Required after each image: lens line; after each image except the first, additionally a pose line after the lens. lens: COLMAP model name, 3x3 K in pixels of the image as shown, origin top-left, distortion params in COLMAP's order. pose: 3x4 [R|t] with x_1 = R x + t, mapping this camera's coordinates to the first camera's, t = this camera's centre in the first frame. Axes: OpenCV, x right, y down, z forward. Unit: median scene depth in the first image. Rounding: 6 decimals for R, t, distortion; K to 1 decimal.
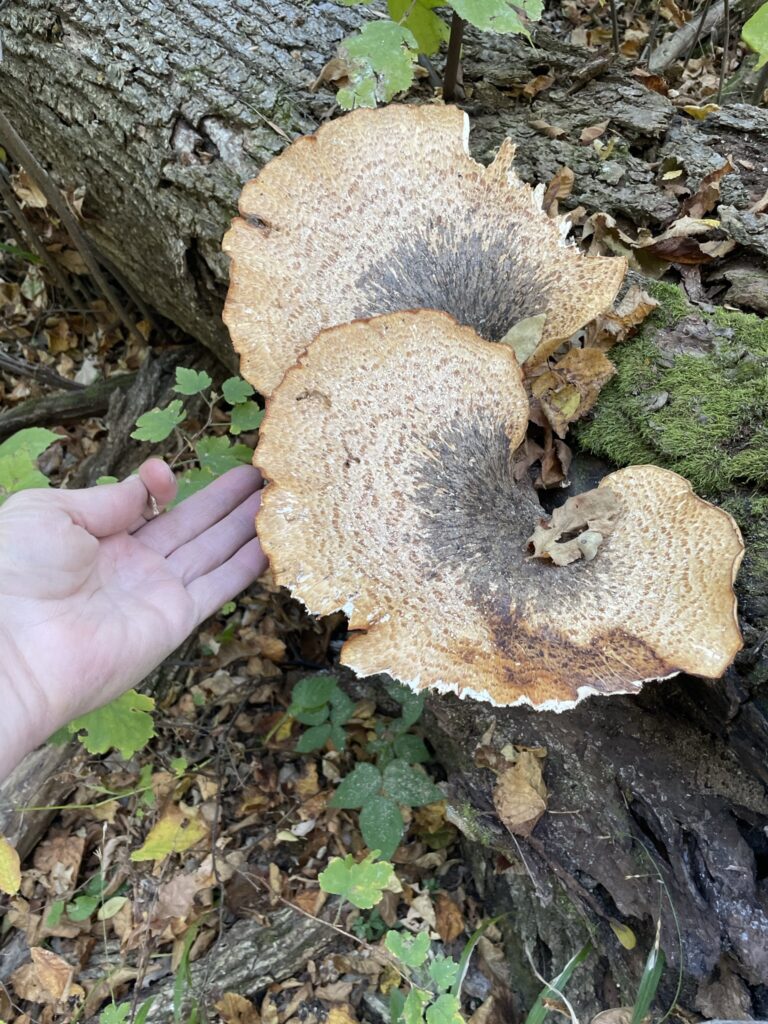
lens RADIAL K [[774.3, 0, 384.0], [0, 774.3, 512.0], [0, 0, 1]] dist [0.069077, -0.112102]
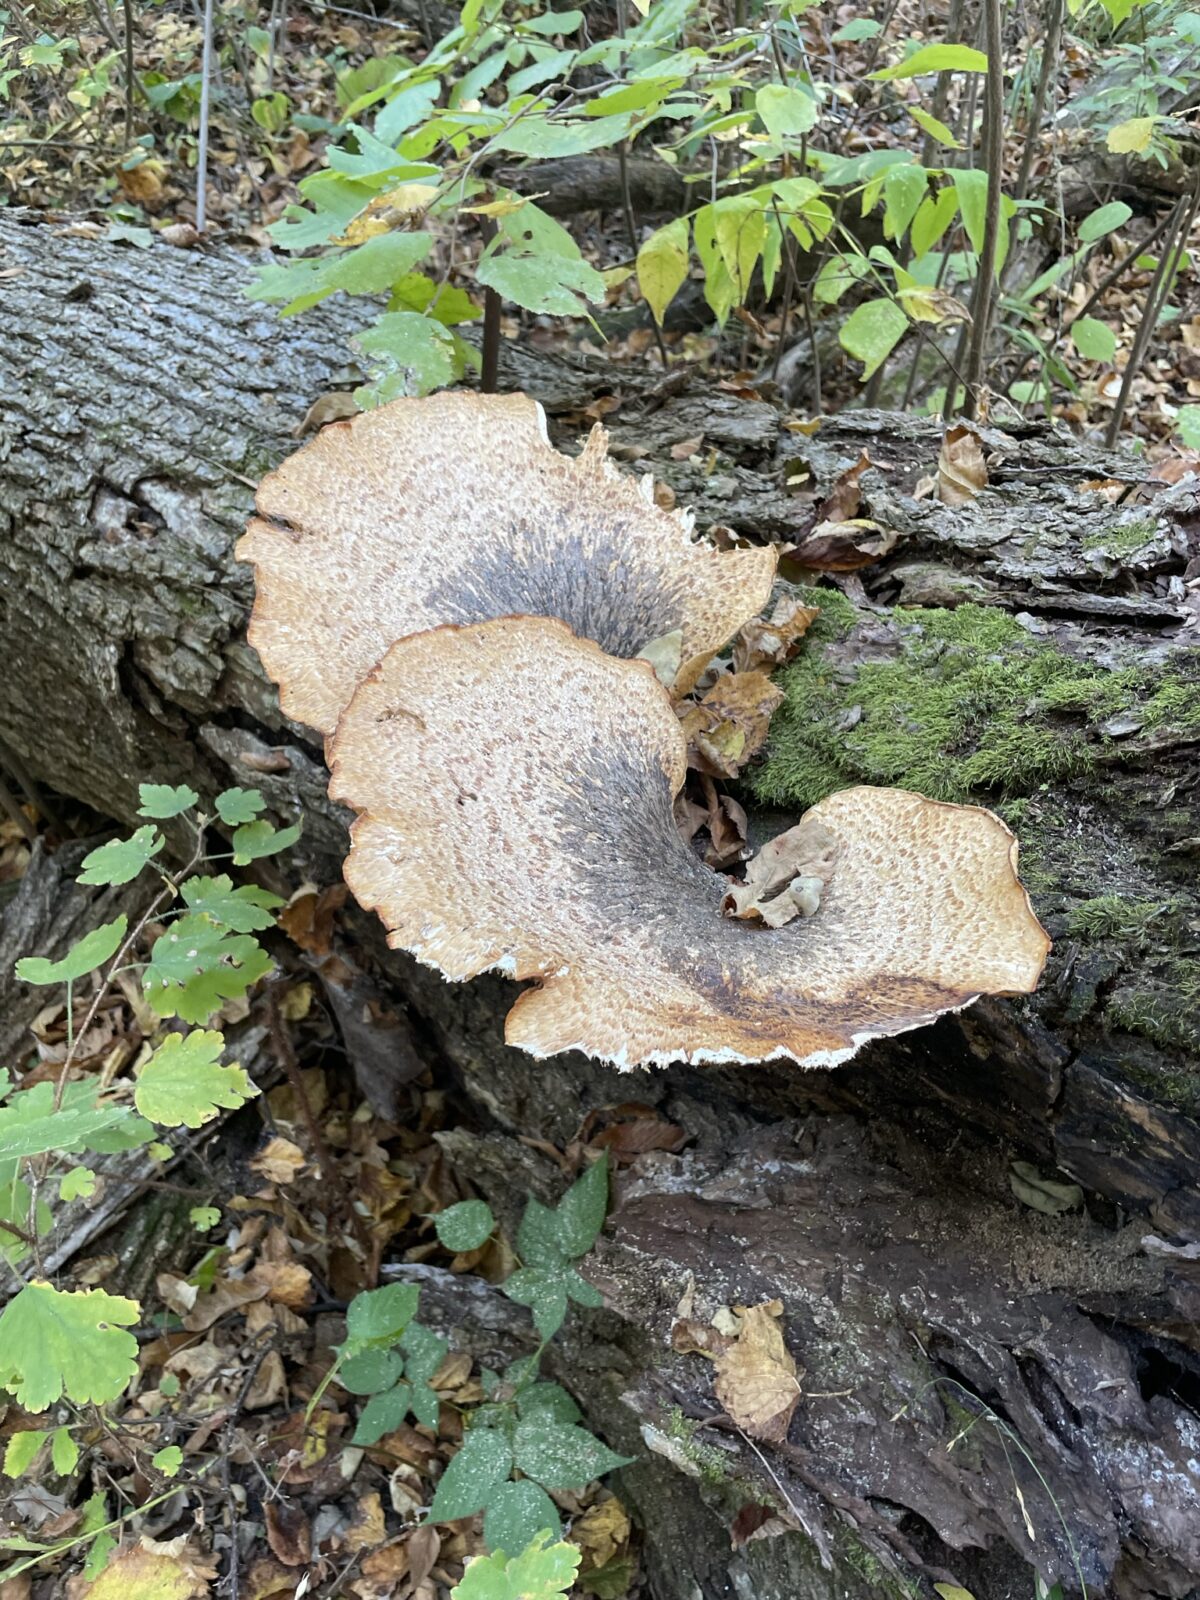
lens RADIAL K [[1214.7, 0, 578.8], [0, 1214.7, 799.5], [0, 0, 1]] dist [0.075136, -0.125155]
pose [[0.978523, -0.095008, 0.182939, -0.113961], [0.142774, 0.952496, -0.269011, 0.195442], [-0.148691, 0.289352, 0.945604, -0.034208]]
